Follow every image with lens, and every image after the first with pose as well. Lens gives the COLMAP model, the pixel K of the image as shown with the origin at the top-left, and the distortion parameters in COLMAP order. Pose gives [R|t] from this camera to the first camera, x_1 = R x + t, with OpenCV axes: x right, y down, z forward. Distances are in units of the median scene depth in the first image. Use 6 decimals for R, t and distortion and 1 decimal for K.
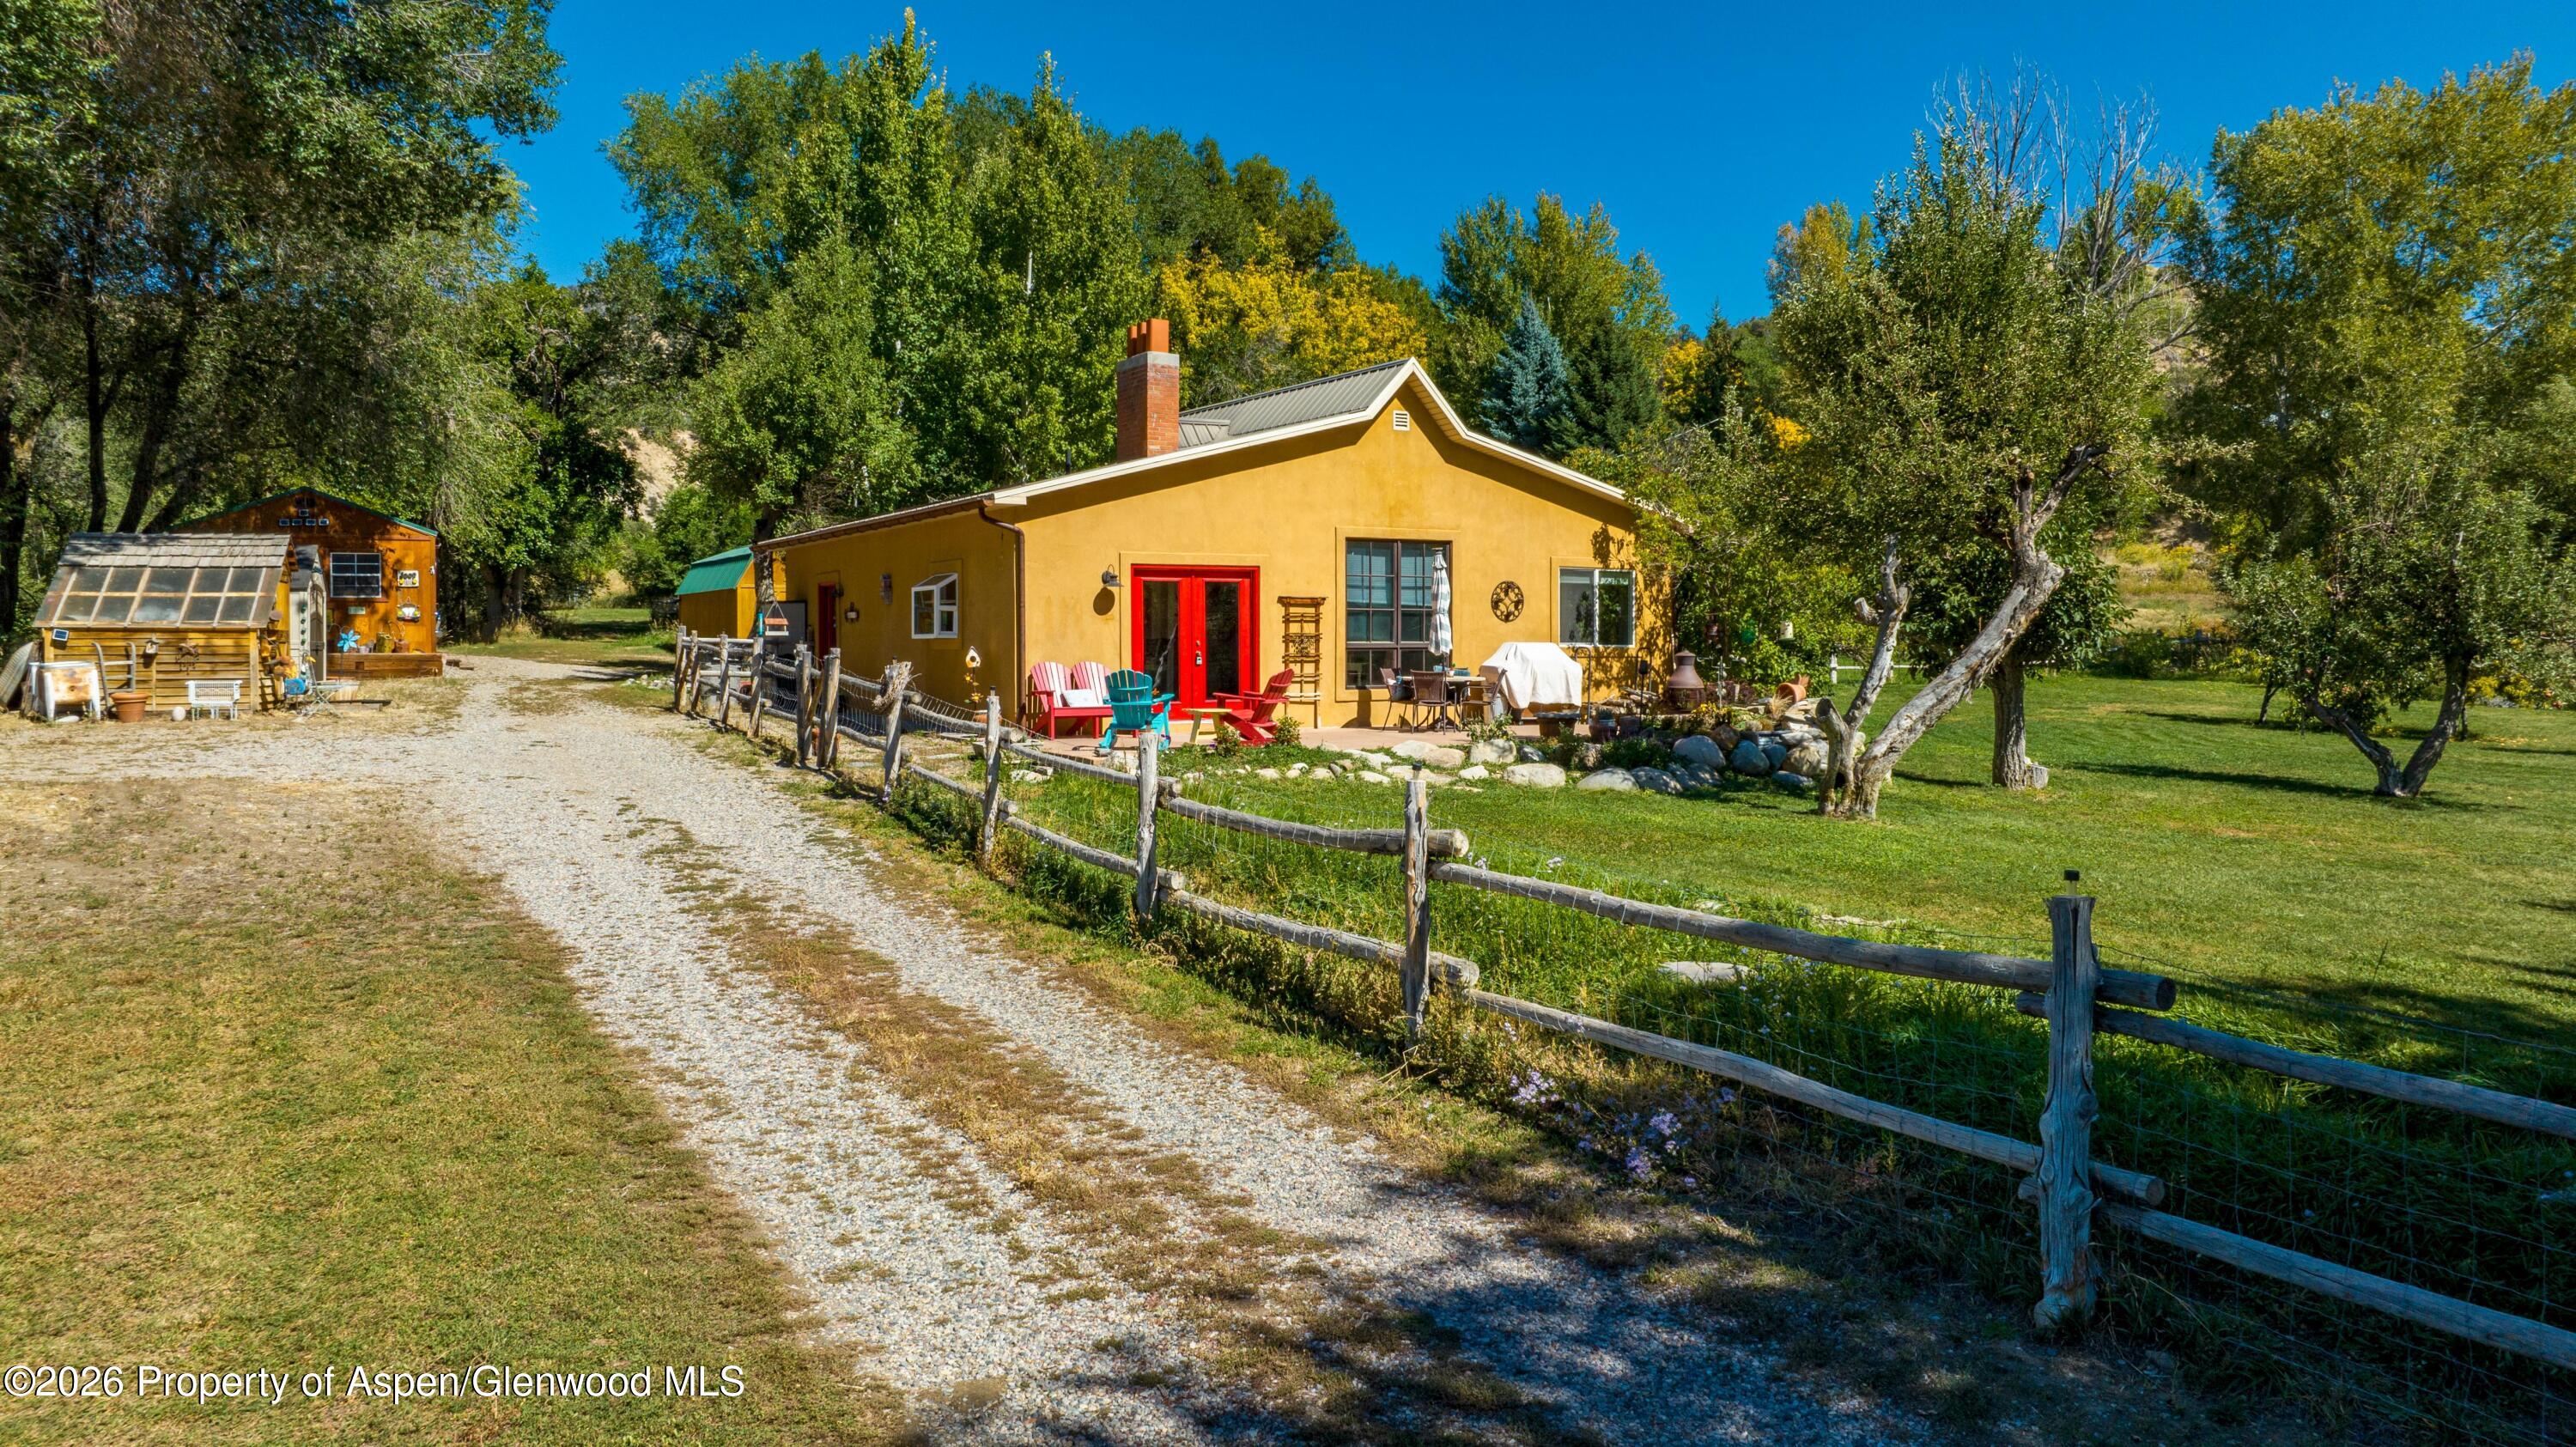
lens RADIAL K [[1848.1, 0, 1286.5], [0, 1848.1, 665.6], [0, 0, 1]] dist [-0.047931, -0.001396]
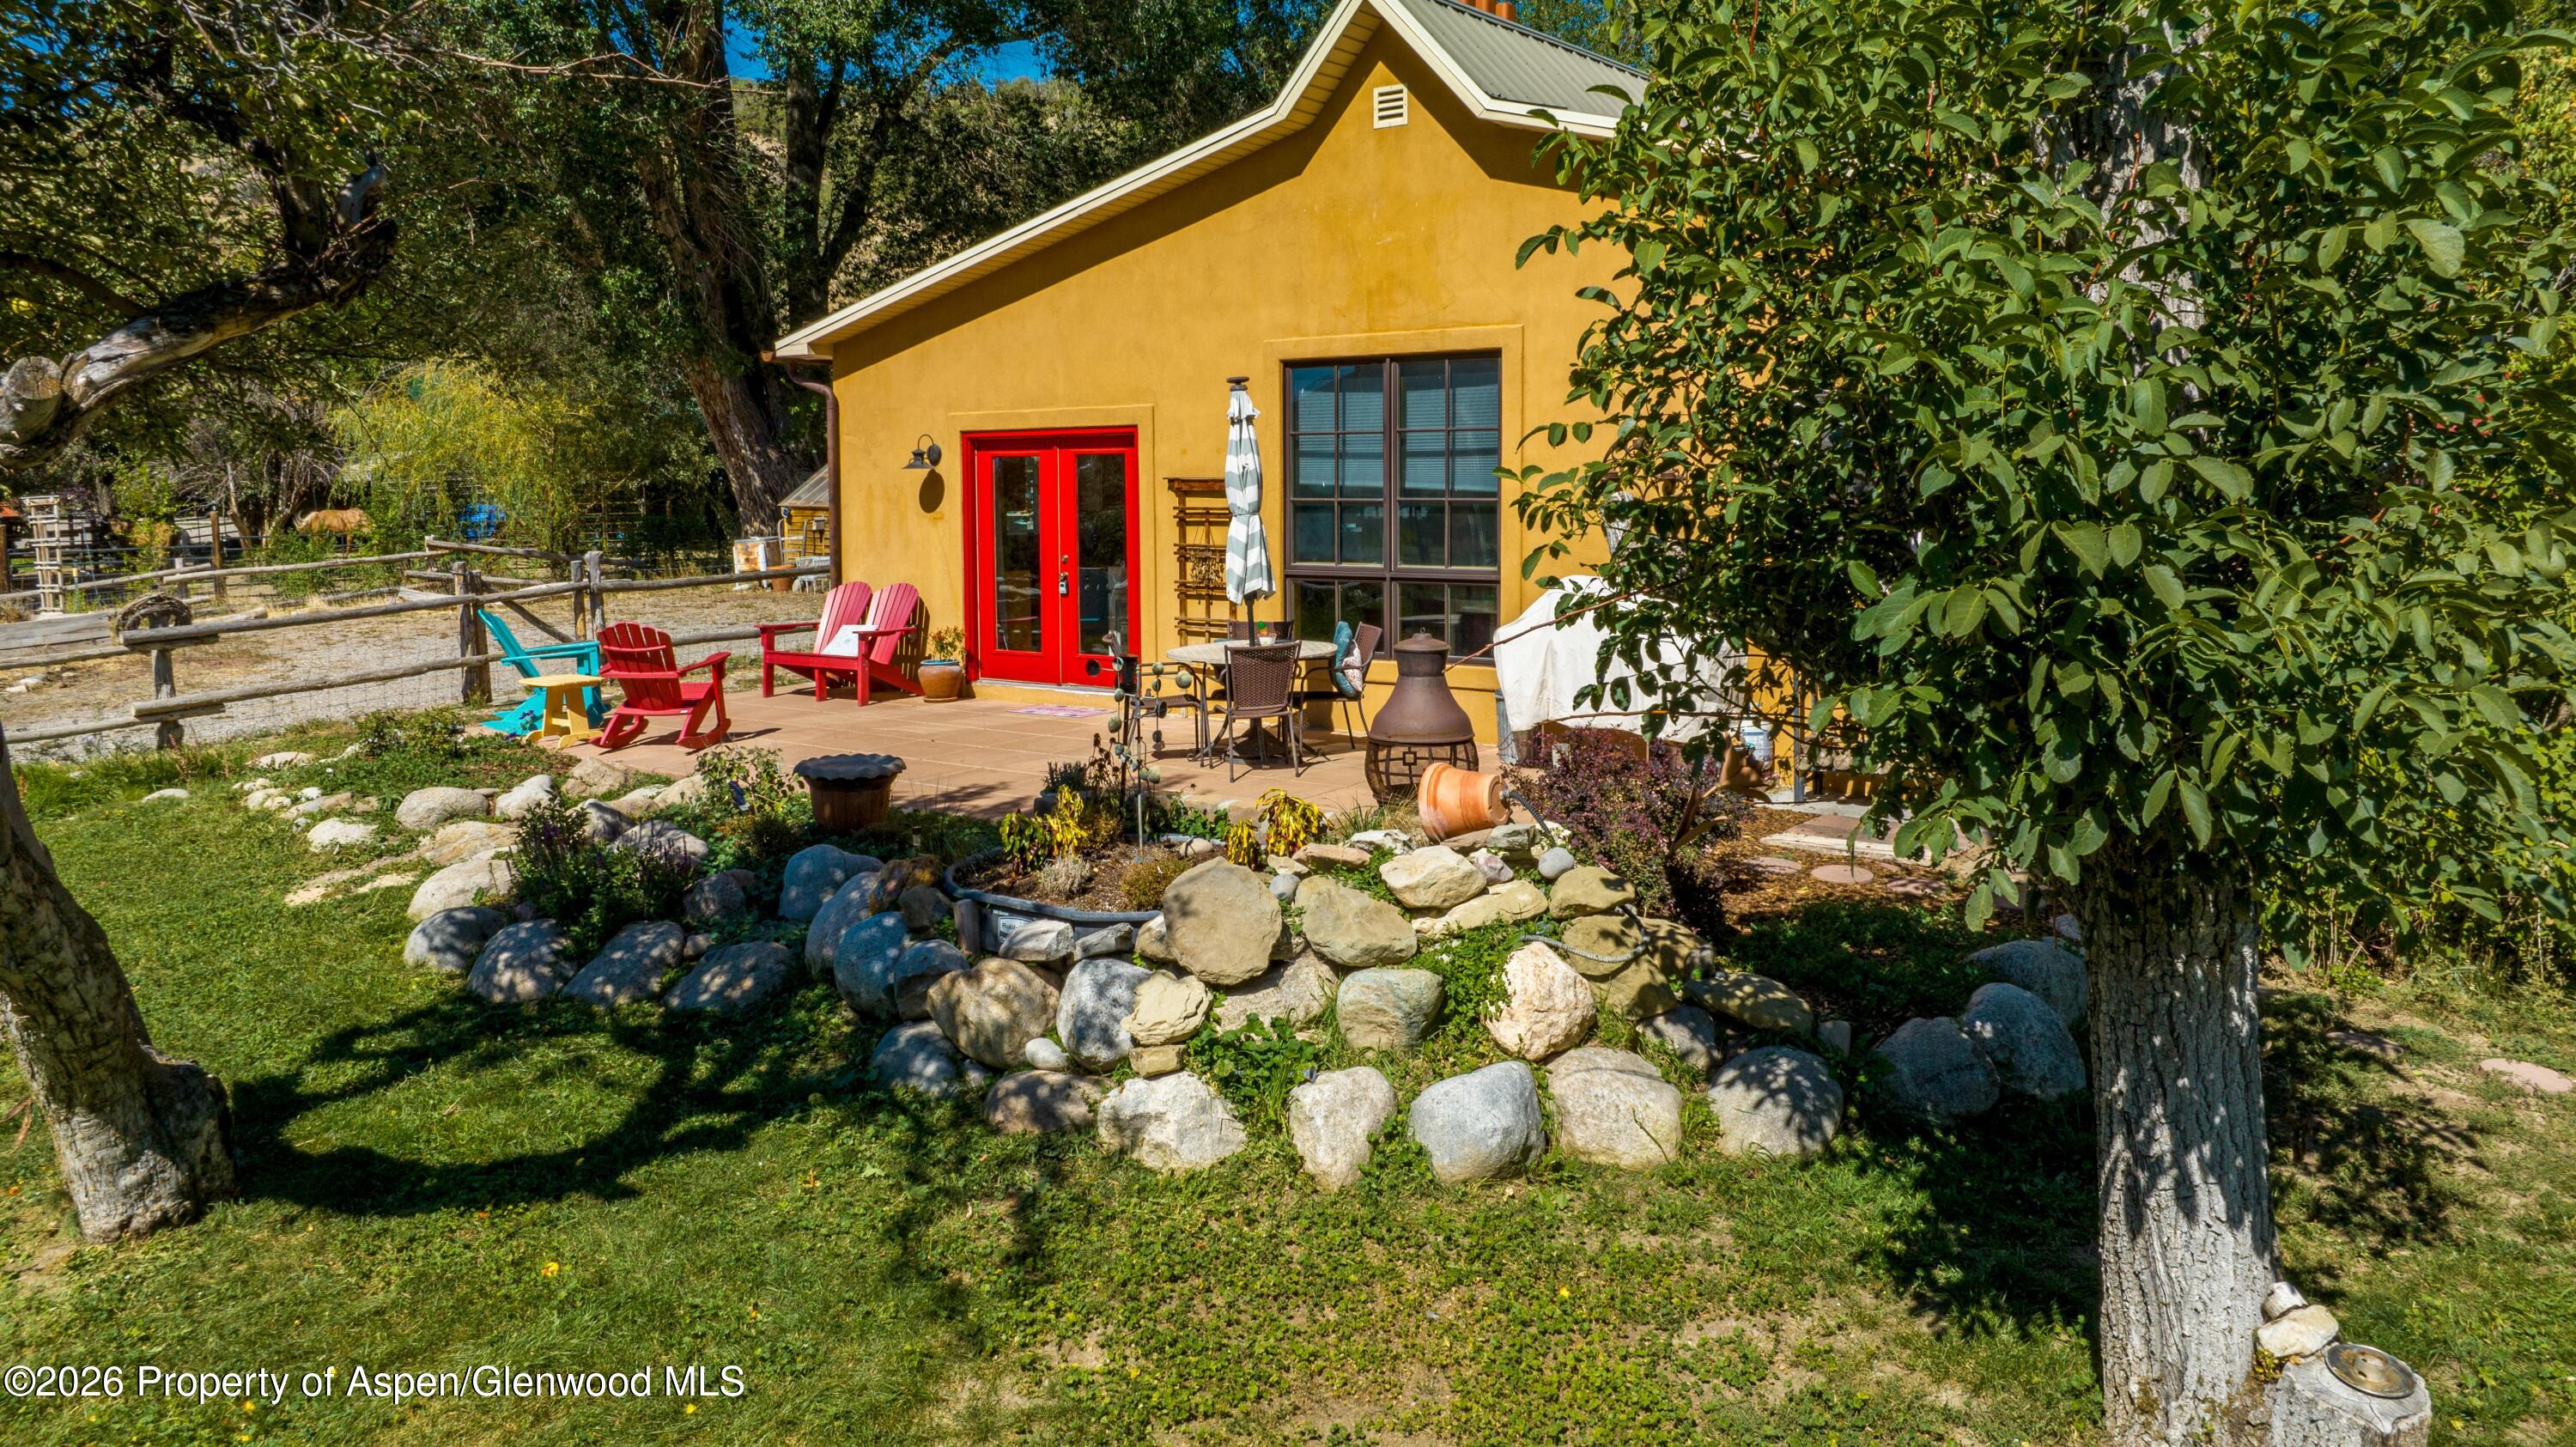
lens RADIAL K [[1848.1, 0, 1286.5], [0, 1848.1, 665.6], [0, 0, 1]] dist [-0.047931, -0.001396]
pose [[0.382271, 0.092267, -0.919432, 0.508476], [-0.004076, 0.995161, 0.098173, -0.034793], [0.924041, -0.033781, 0.380797, 0.793043]]
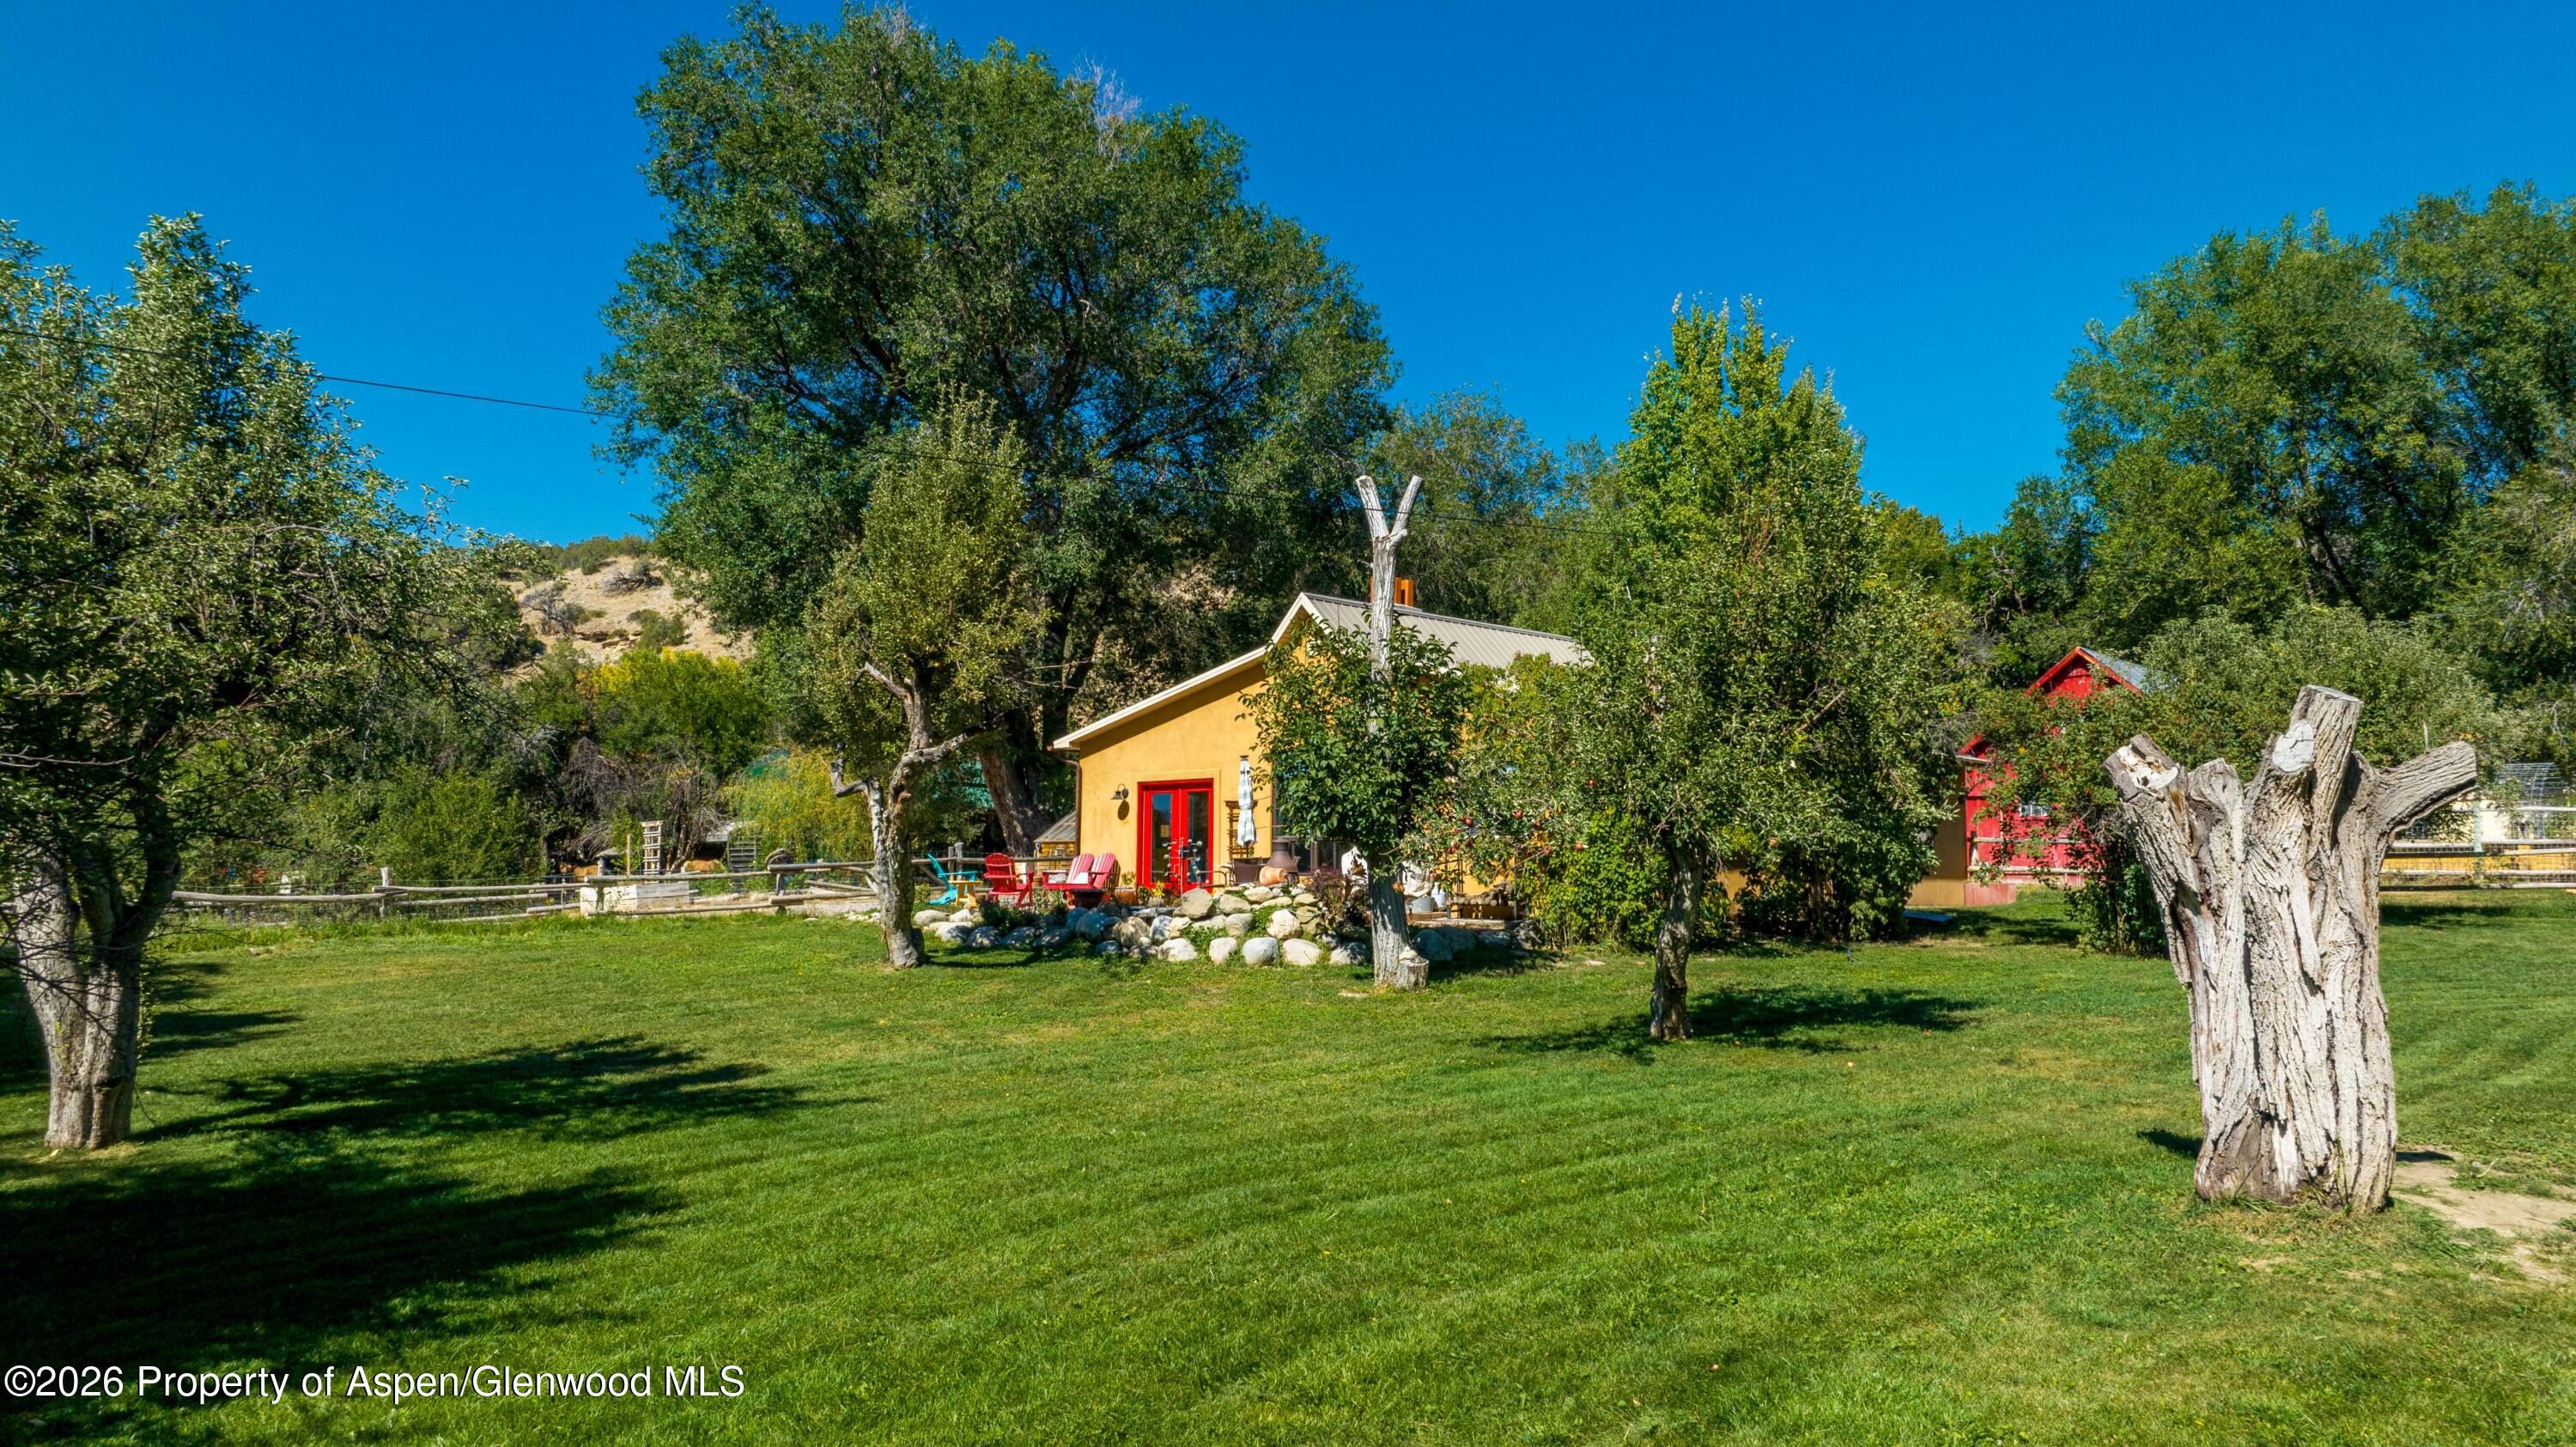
lens RADIAL K [[1848.1, 0, 1286.5], [0, 1848.1, 665.6], [0, 0, 1]] dist [-0.047931, -0.001396]
pose [[0.279388, -0.110176, -0.953836, 1.184382], [-0.010471, 0.992986, -0.117765, 0.018551], [0.960121, 0.042890, 0.276275, 0.664586]]
